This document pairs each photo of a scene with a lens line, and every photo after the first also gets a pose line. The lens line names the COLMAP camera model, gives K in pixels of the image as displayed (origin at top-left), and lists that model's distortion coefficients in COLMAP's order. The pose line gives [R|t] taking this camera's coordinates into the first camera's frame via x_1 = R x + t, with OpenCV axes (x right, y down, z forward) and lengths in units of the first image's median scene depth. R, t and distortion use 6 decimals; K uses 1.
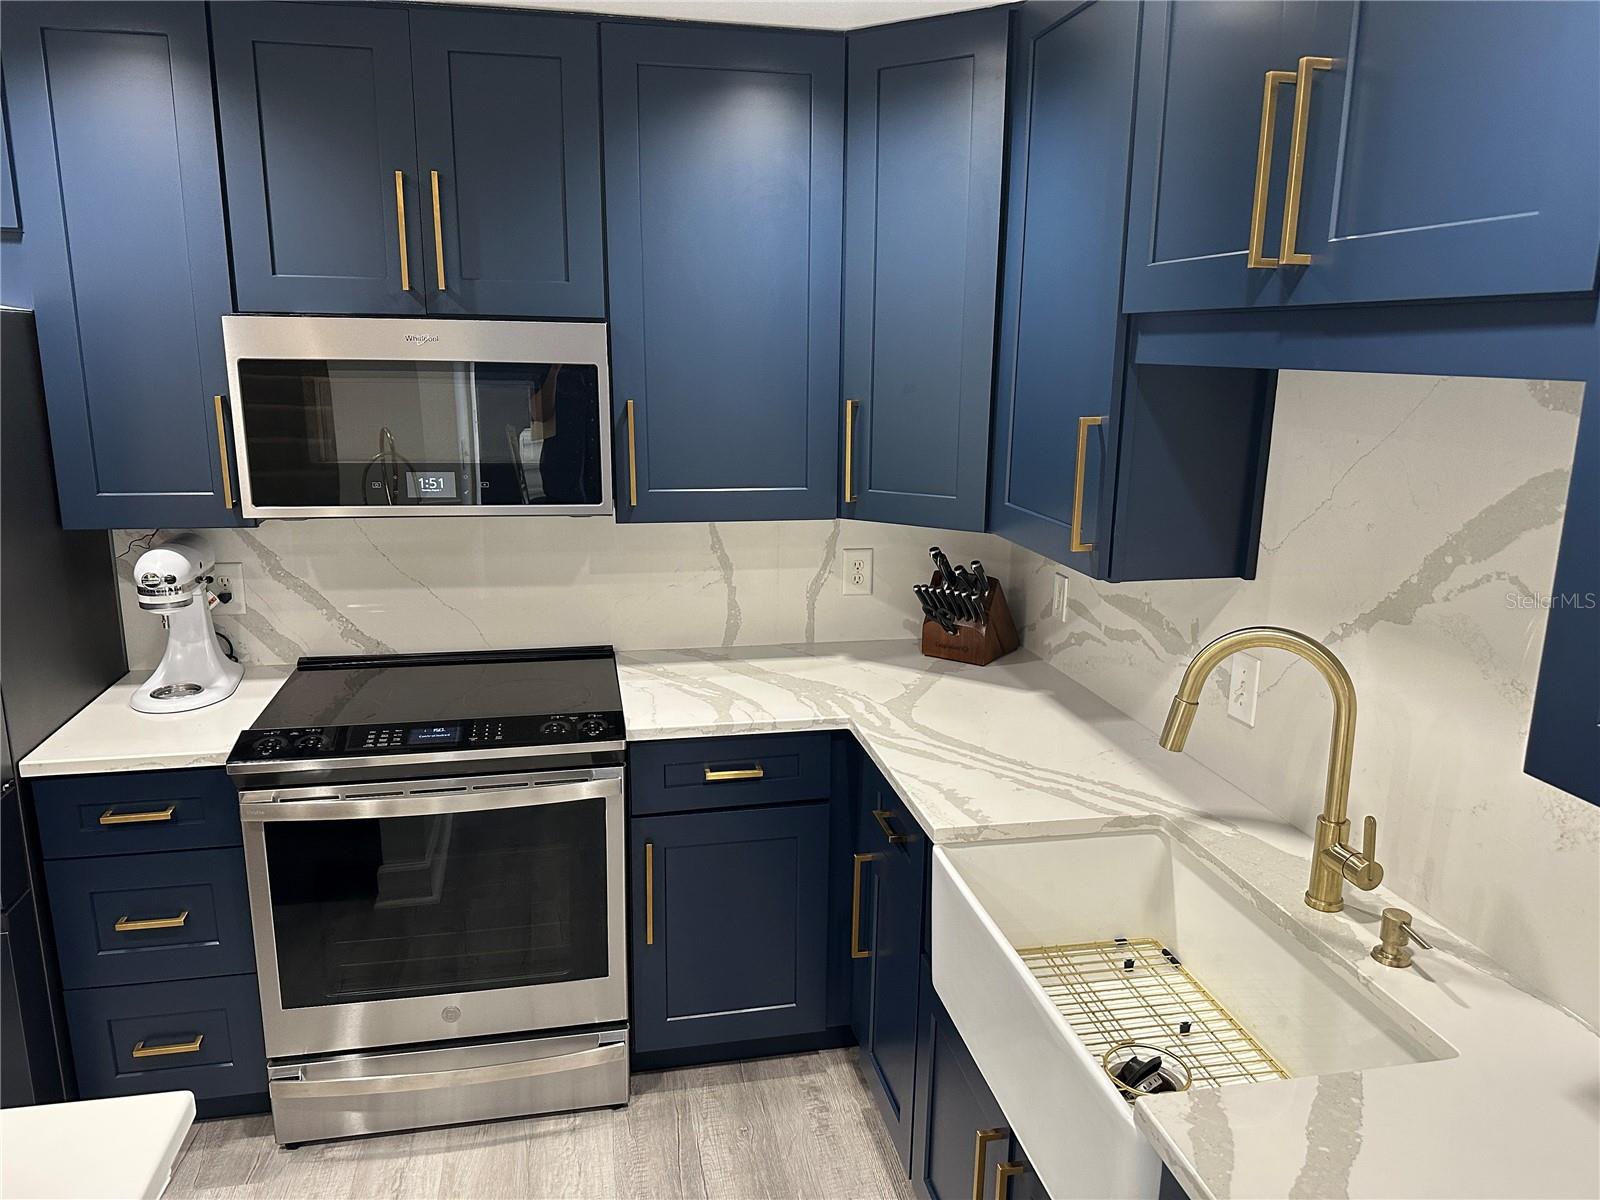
lens RADIAL K [[1115.0, 0, 801.6], [0, 1115.0, 603.8], [0, 0, 1]] dist [0.054542, -0.067735]
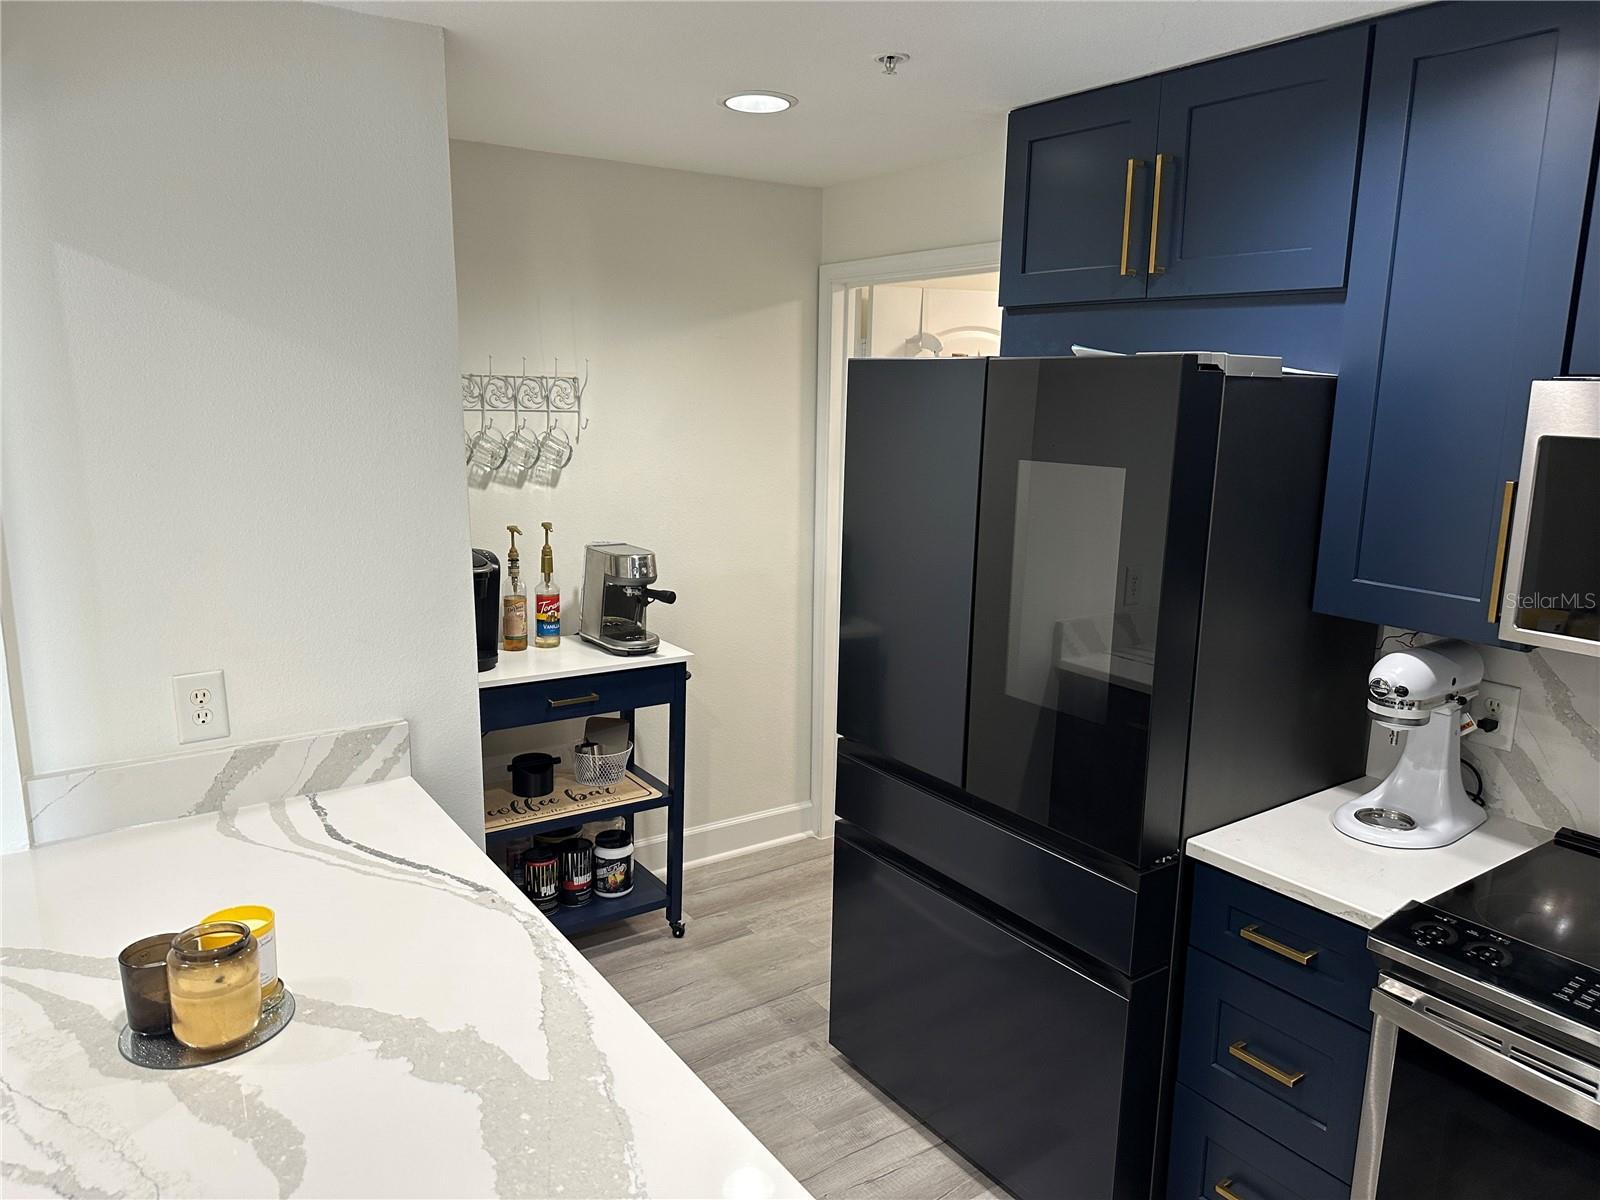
lens RADIAL K [[1119.1, 0, 806.1], [0, 1119.1, 609.1], [0, 0, 1]] dist [0.070395, -0.084279]
pose [[0.391024, 0.177398, -0.903123, 0.016886], [-0.219607, 0.970890, 0.095627, -0.062394], [0.893797, 0.160940, 0.418599, 0.233168]]
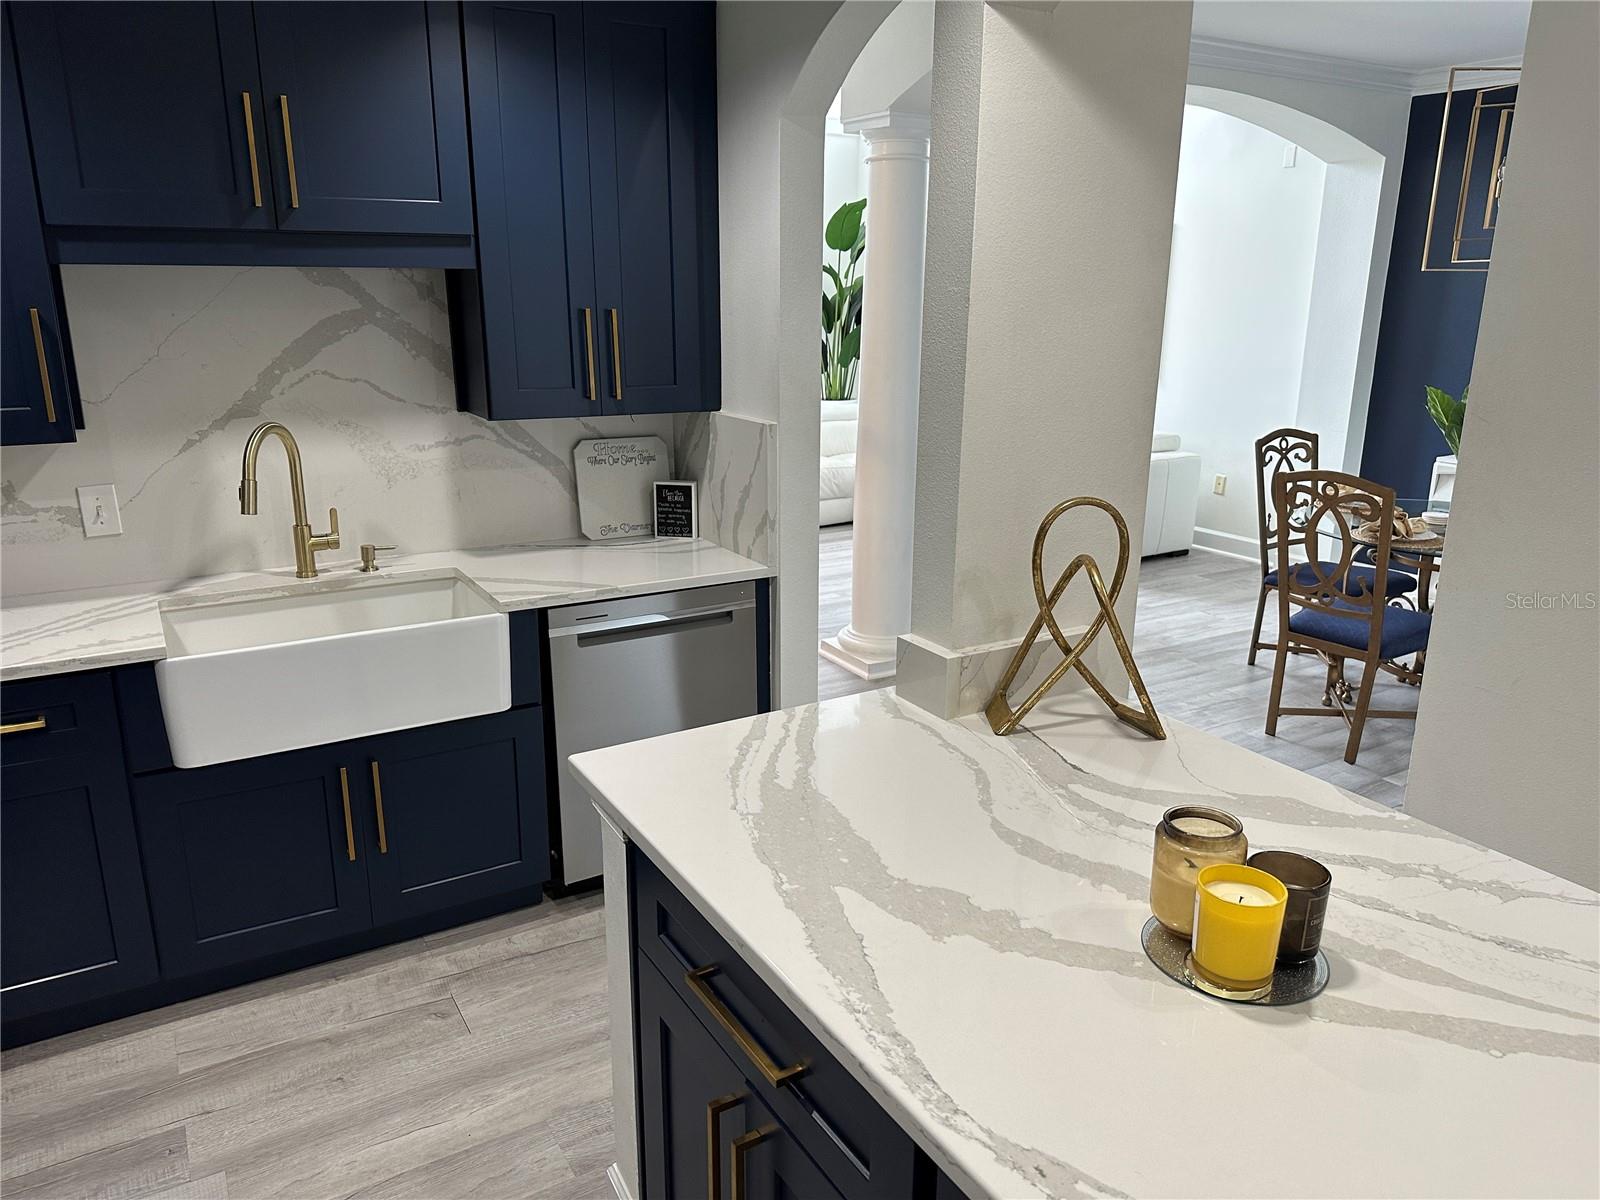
lens RADIAL K [[1119.1, 0, 806.1], [0, 1119.1, 609.1], [0, 0, 1]] dist [0.070395, -0.084279]
pose [[-0.334963, -0.269757, 0.902791, -0.955361], [0.206767, 0.913742, 0.349747, -0.098339], [-0.919264, 0.303820, -0.250293, 0.500044]]
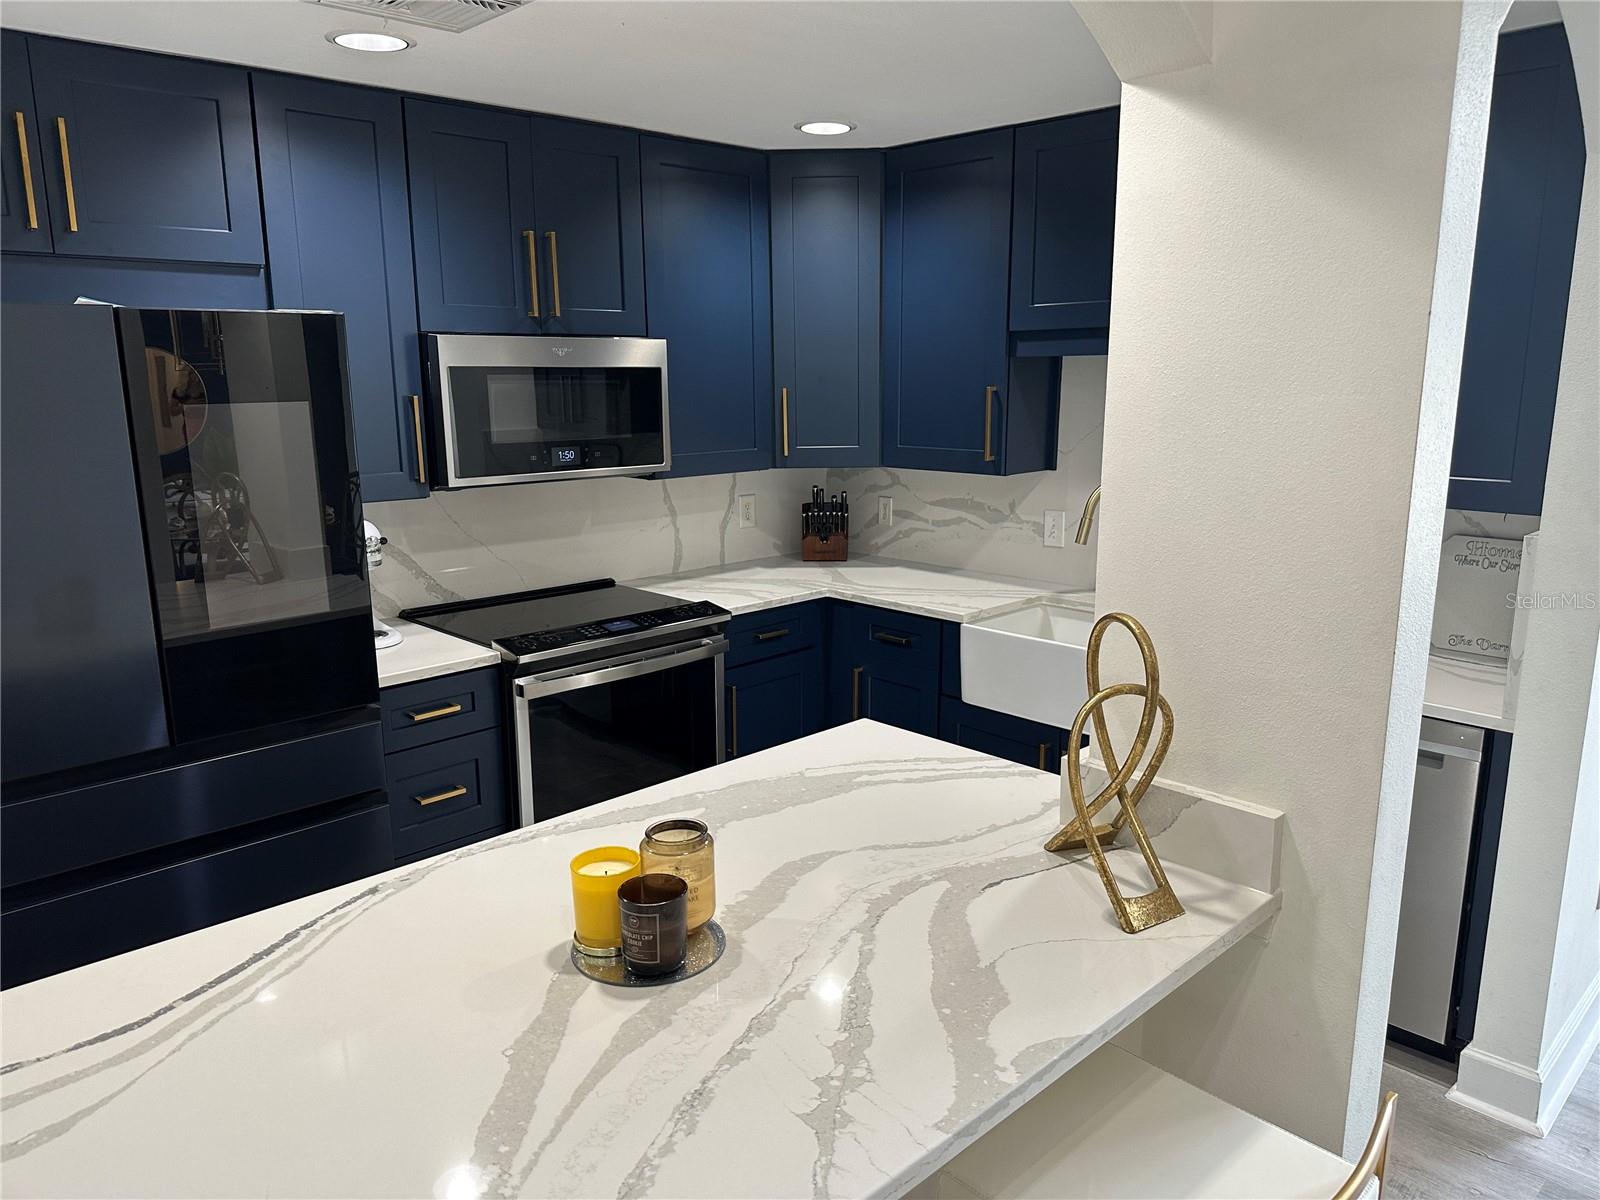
lens RADIAL K [[1128.0, 0, 789.1], [0, 1128.0, 596.0], [0, 0, 1]] dist [0.073949, -0.093280]
pose [[0.847104, -0.123698, 0.516830, -0.818896], [0.138552, 0.990305, 0.009926, 0.088739], [-0.513047, 0.063199, 0.856030, -0.328334]]
